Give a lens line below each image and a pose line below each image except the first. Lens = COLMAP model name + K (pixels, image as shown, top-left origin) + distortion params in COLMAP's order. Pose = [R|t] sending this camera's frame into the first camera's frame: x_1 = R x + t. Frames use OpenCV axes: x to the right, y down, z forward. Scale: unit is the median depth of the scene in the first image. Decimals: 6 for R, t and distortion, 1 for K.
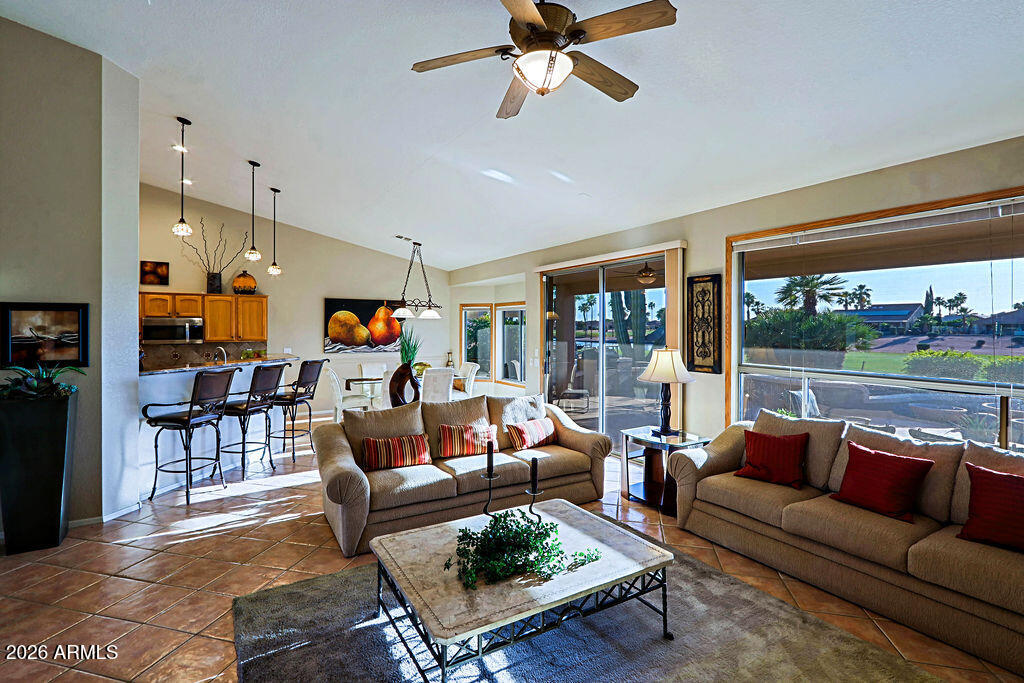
lens RADIAL K [[483.2, 0, 497.3], [0, 483.2, 319.1], [0, 0, 1]] dist [-0.008434, 0.001780]
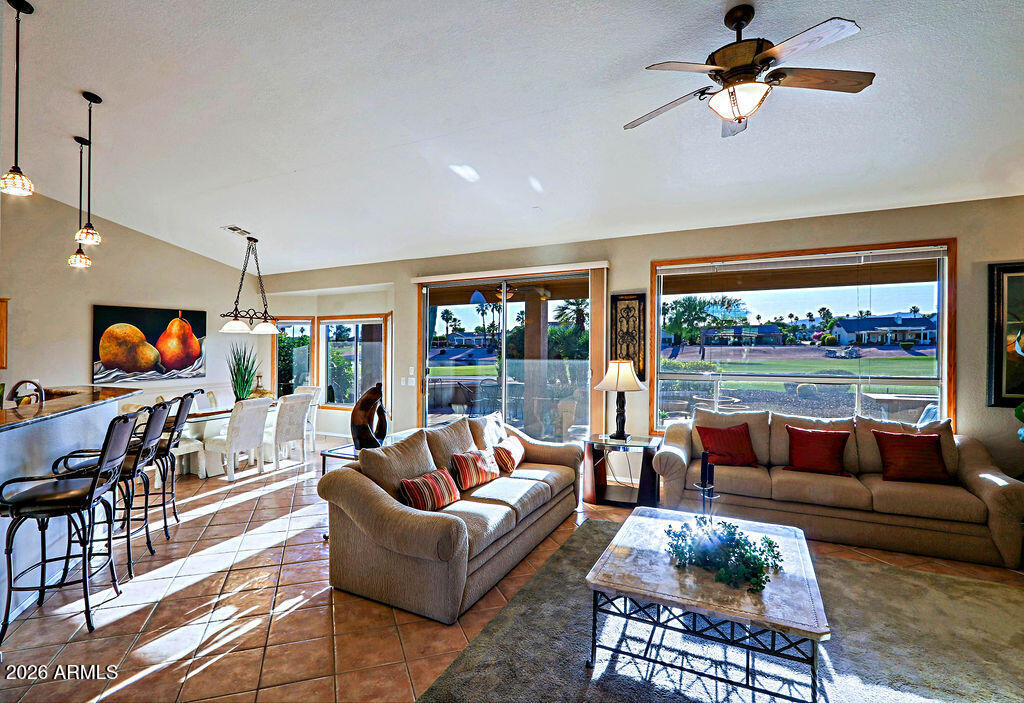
lens RADIAL K [[517.7, 0, 458.2], [0, 517.7, 337.9], [0, 0, 1]] dist [-0.005569, 0.000529]
pose [[0.857726, -0.005354, 0.514079, -0.518864], [0.003066, 0.999981, 0.005299, 0.003435], [-0.514097, -0.002969, 0.857727, 0.169571]]
